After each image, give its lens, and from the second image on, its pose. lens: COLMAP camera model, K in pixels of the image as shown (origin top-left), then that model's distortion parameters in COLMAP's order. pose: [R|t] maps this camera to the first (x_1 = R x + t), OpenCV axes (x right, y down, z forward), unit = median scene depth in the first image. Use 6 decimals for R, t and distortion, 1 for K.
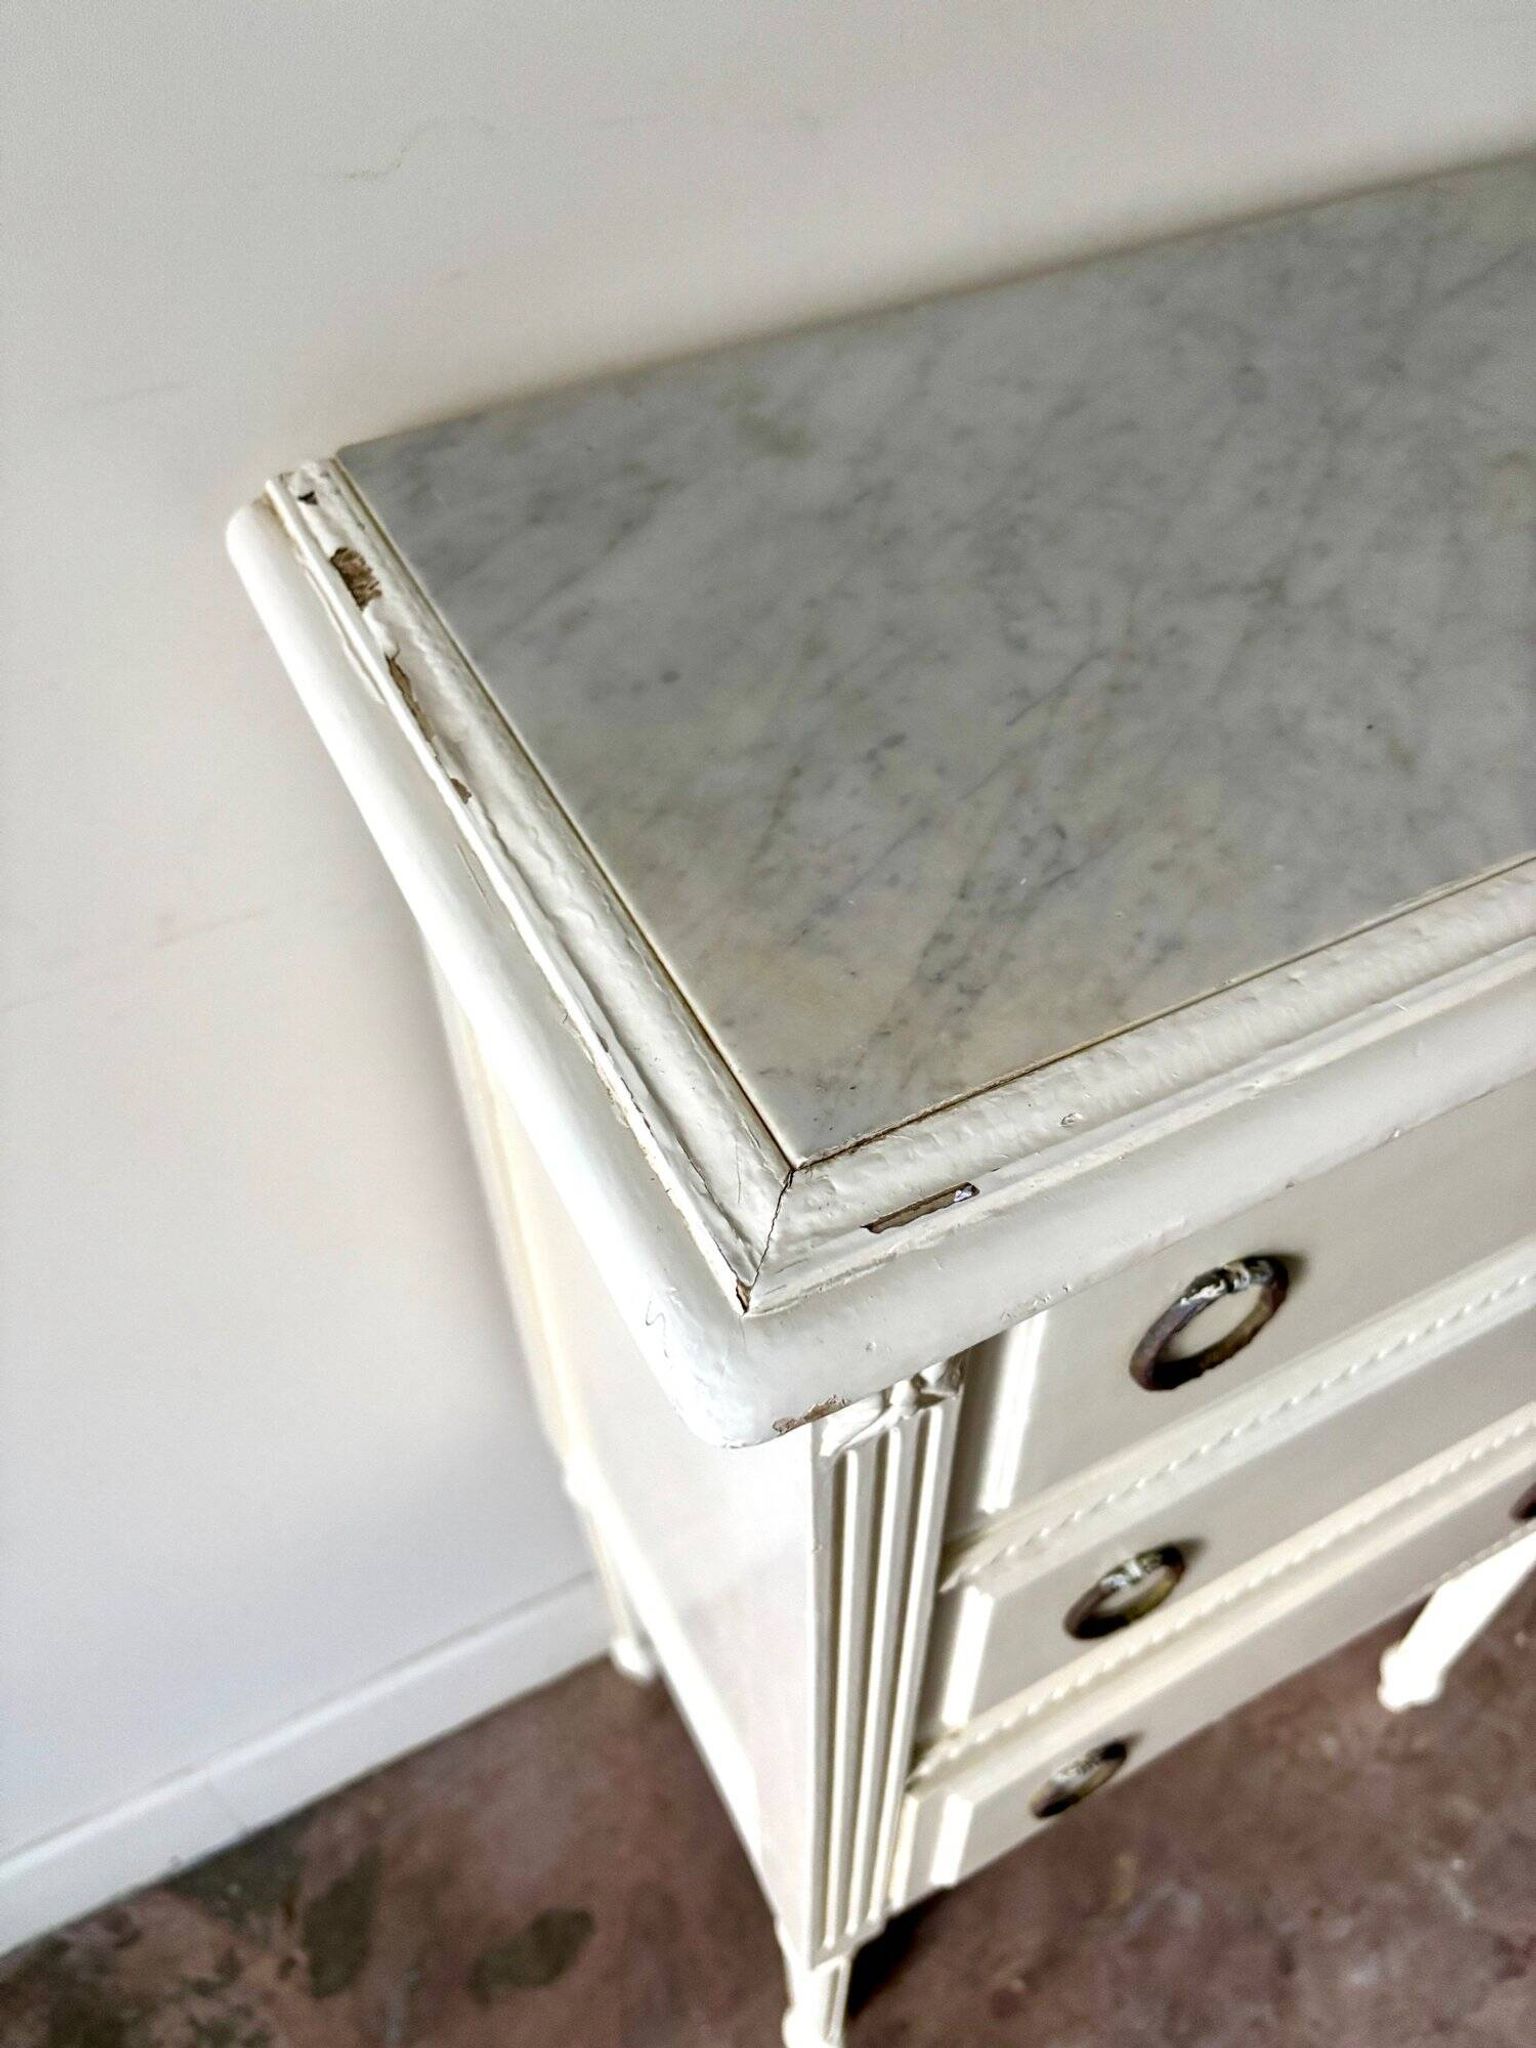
lens RADIAL K [[1594.4, 0, 768.0], [0, 1594.4, 1024.0], [0, 0, 1]] dist [0.016171, -0.041441]
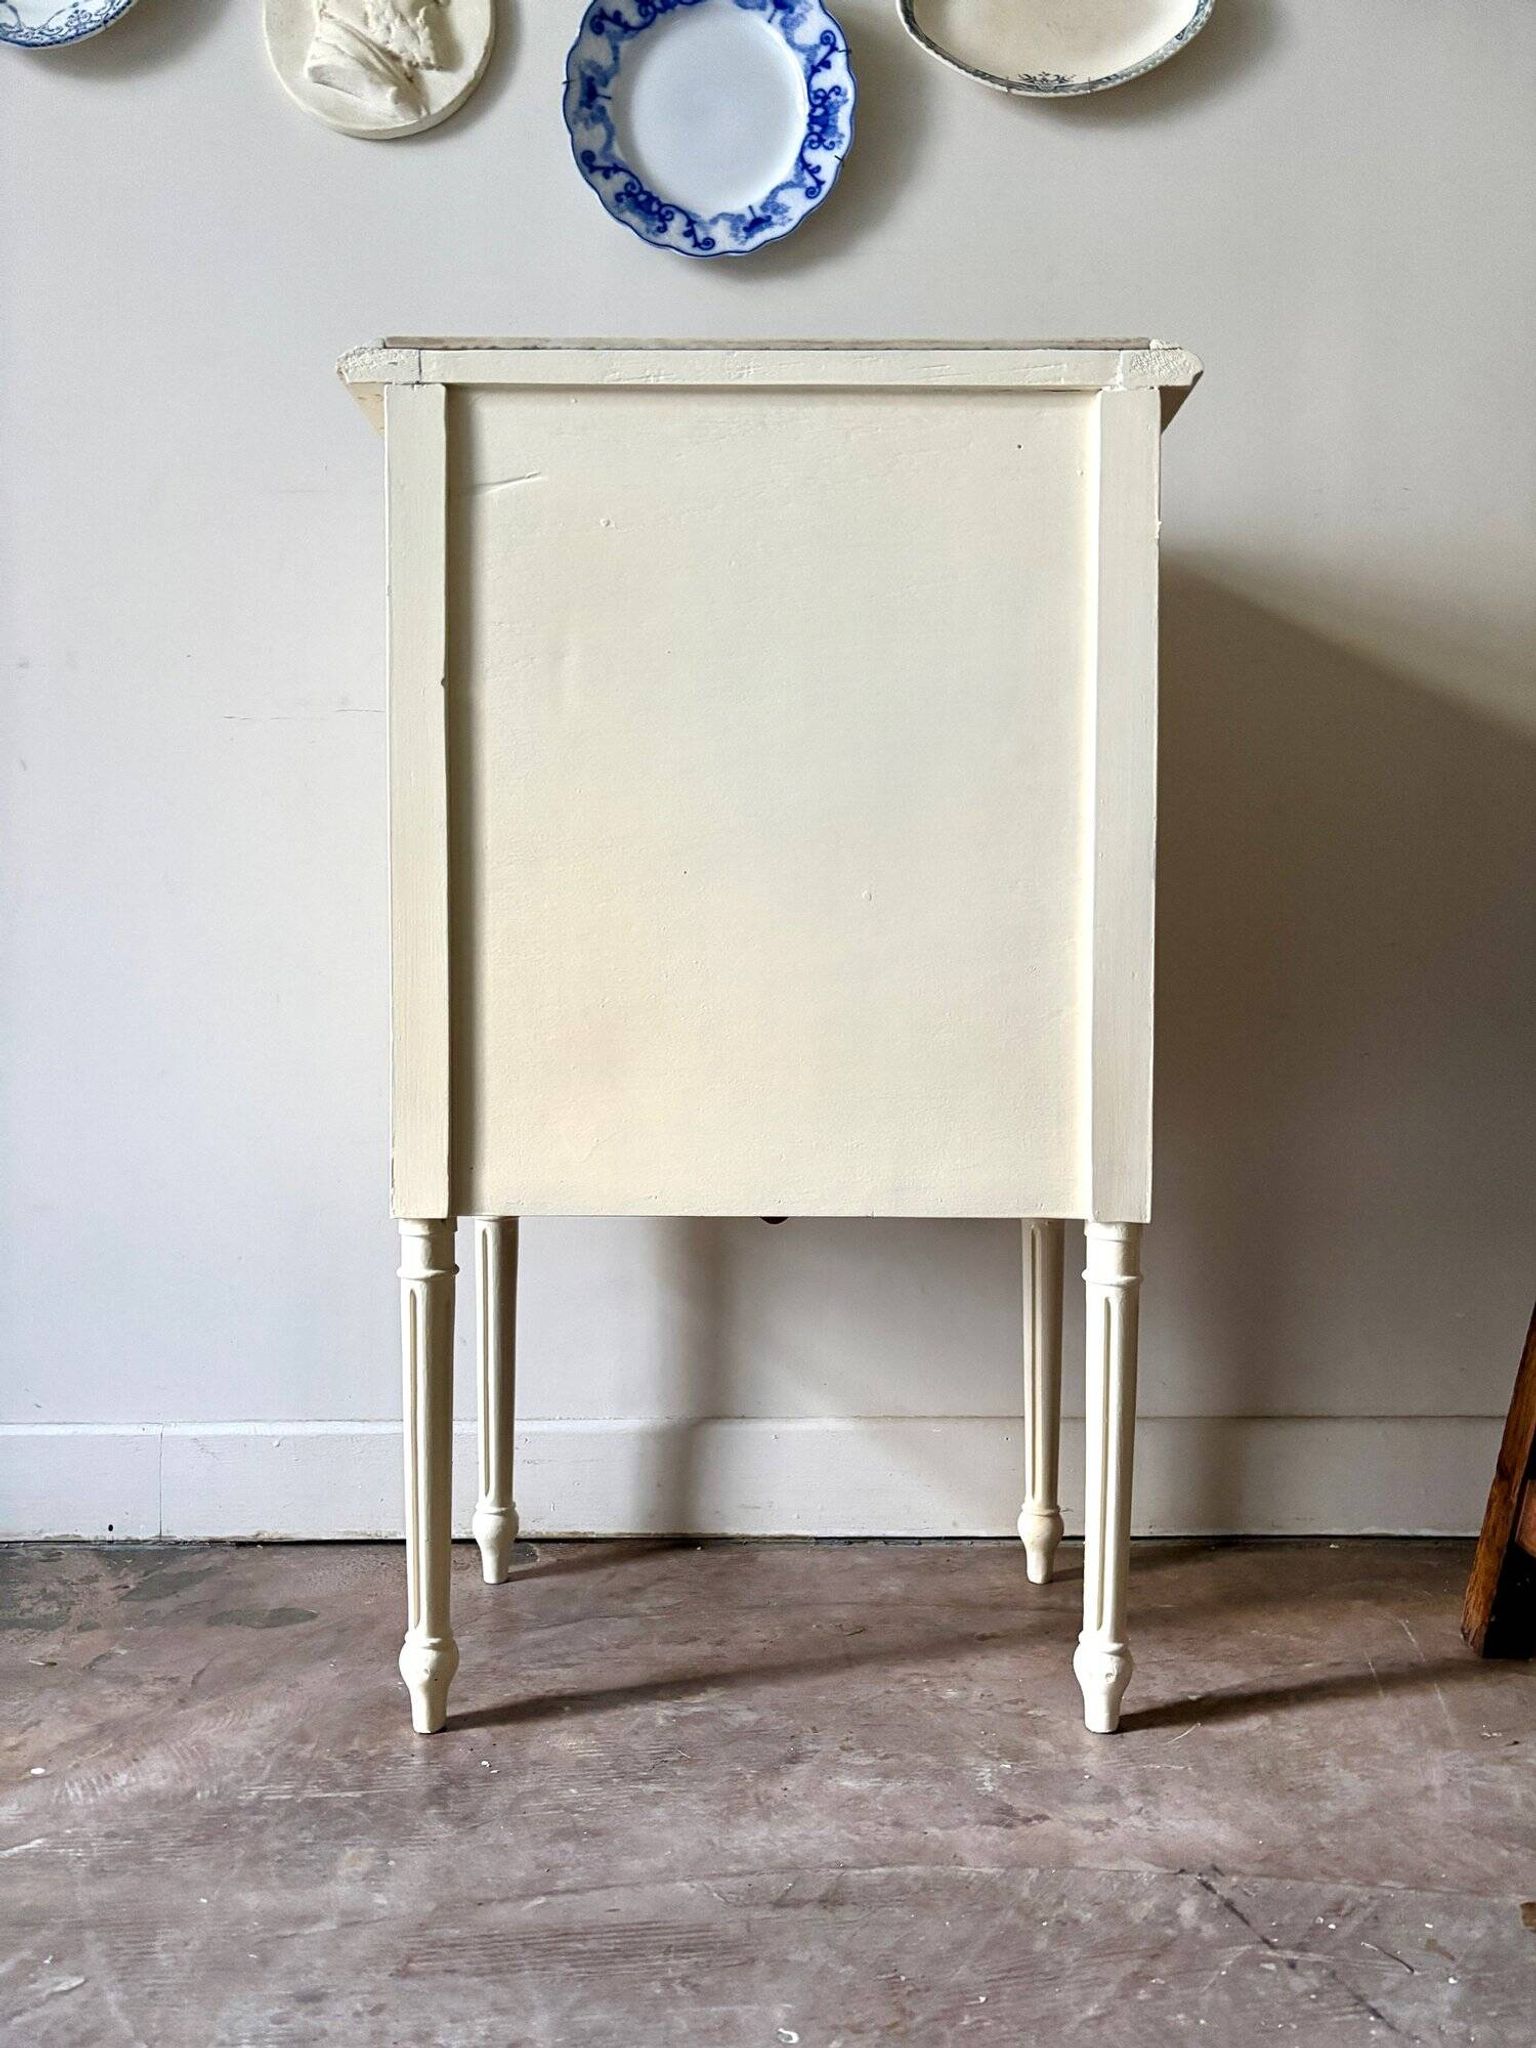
lens RADIAL K [[1532.4, 0, 768.8], [0, 1532.4, 1034.7], [0, 0, 1]] dist [0.067388, -0.064937]
pose [[0.884548, 0.027340, -0.465647, 1.732684], [-0.349853, 0.699146, -0.623536, 2.022600], [0.308508, 0.714456, 0.627993, 0.072030]]
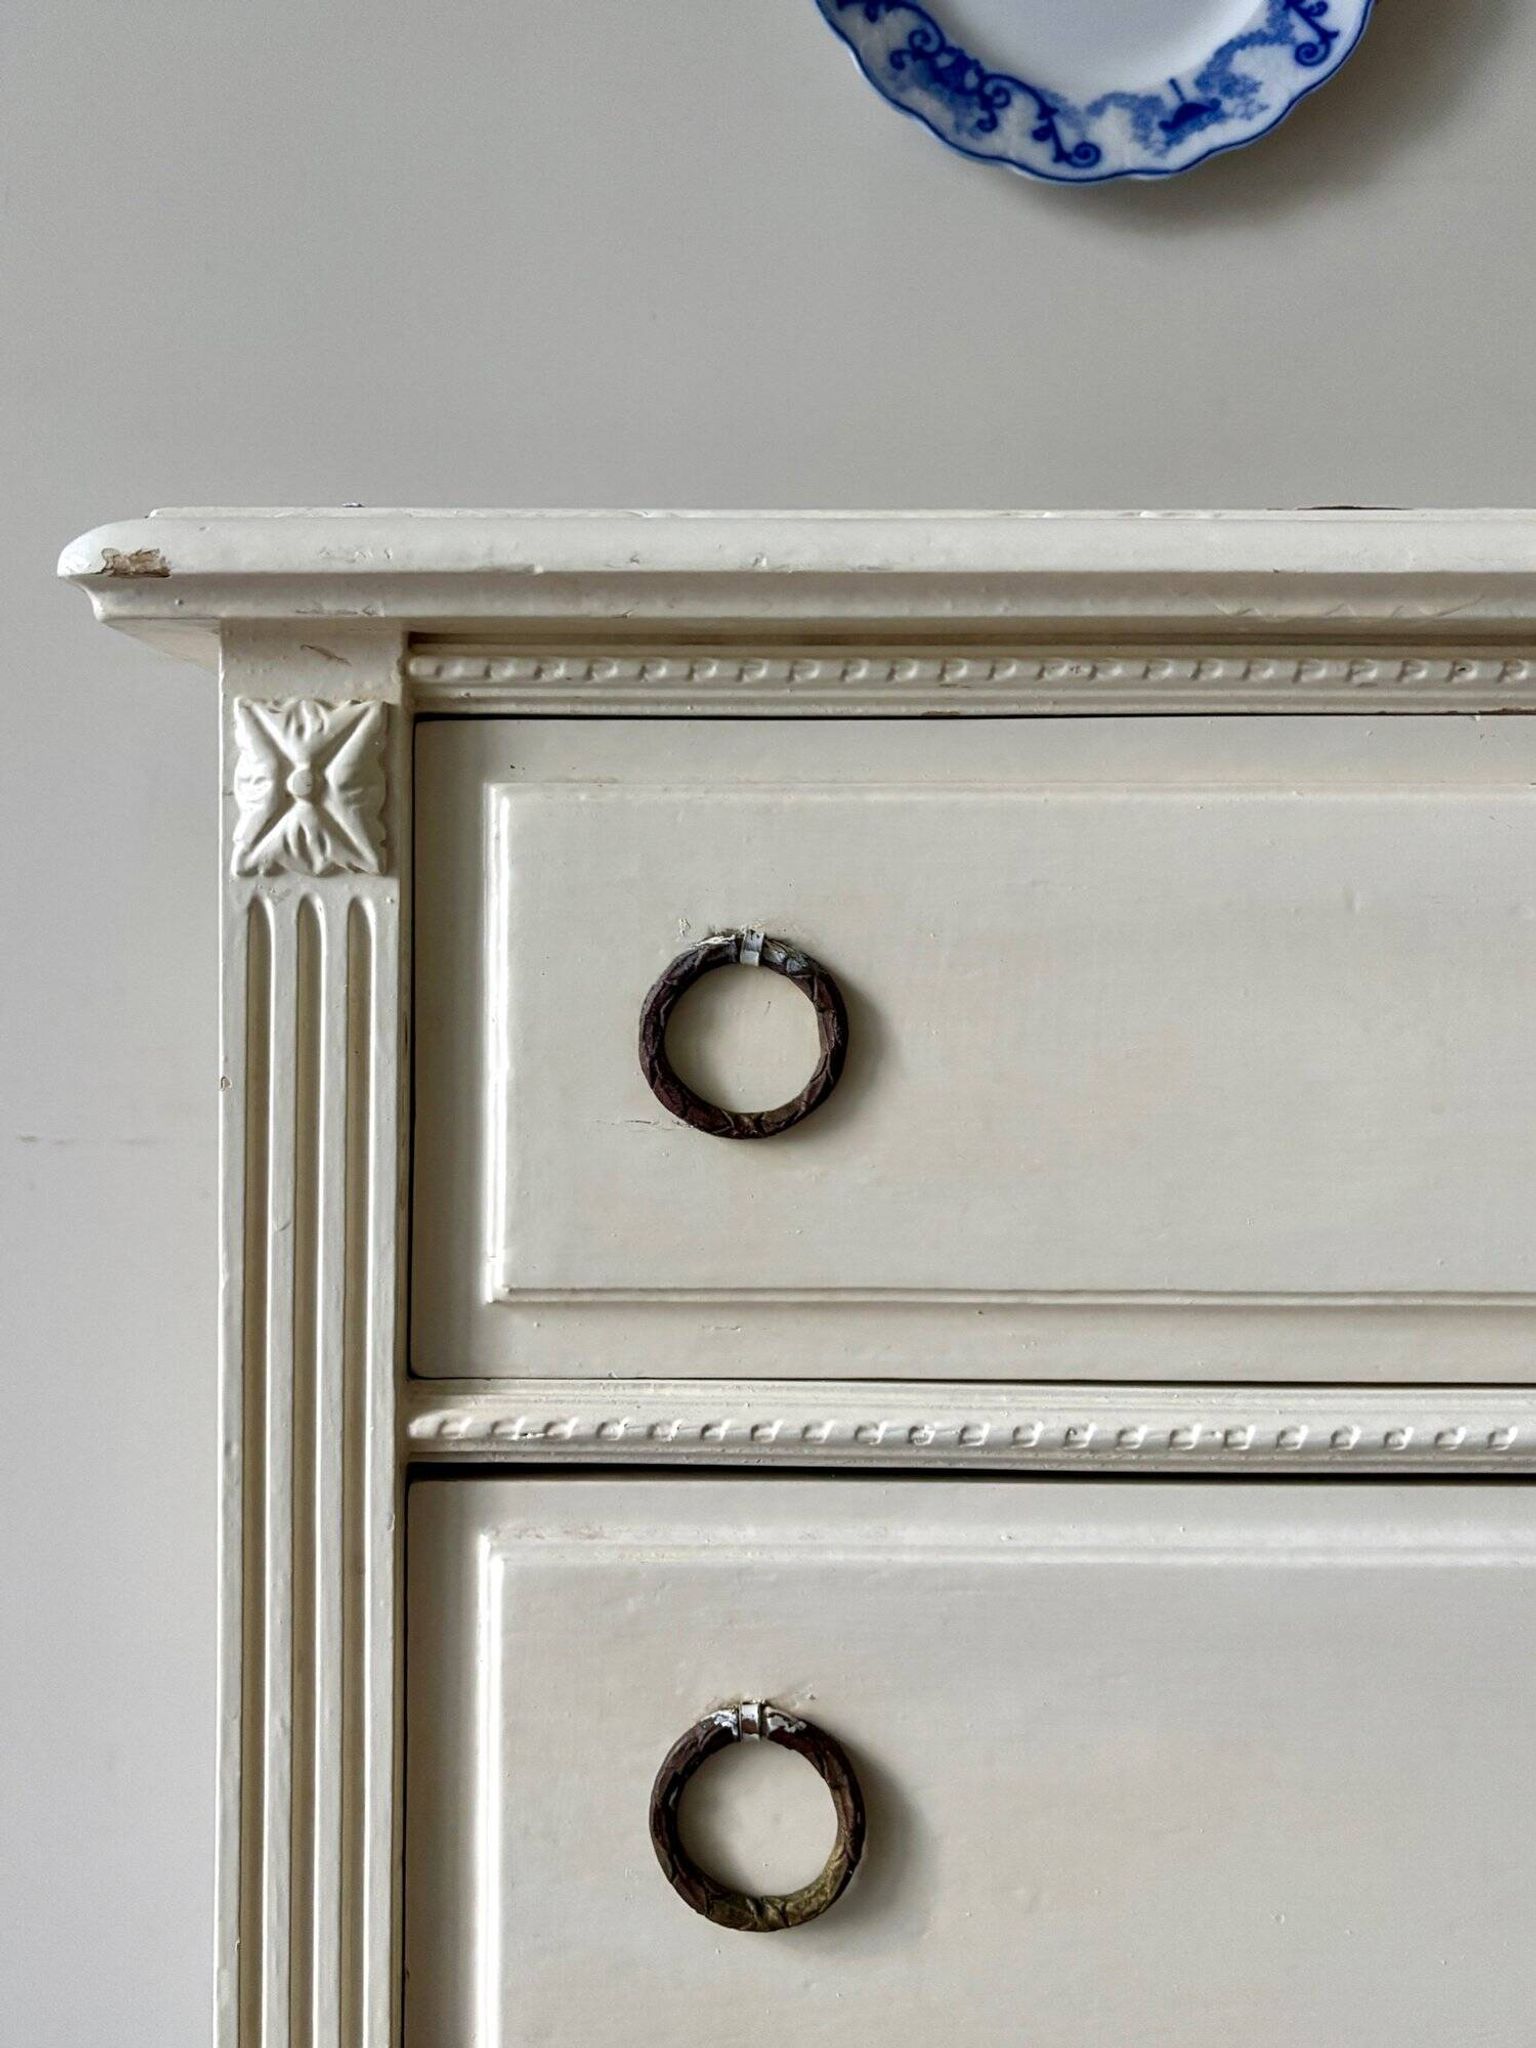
lens RADIAL K [[1660.4, 0, 777.3], [0, 1660.4, 910.1], [0, 0, 1]] dist [0.085589, -0.168253]
pose [[0.884829, 0.005240, -0.465886, 0.651411], [-0.355410, 0.654161, -0.667651, 0.676778], [0.301266, 0.756337, 0.580683, 0.380689]]
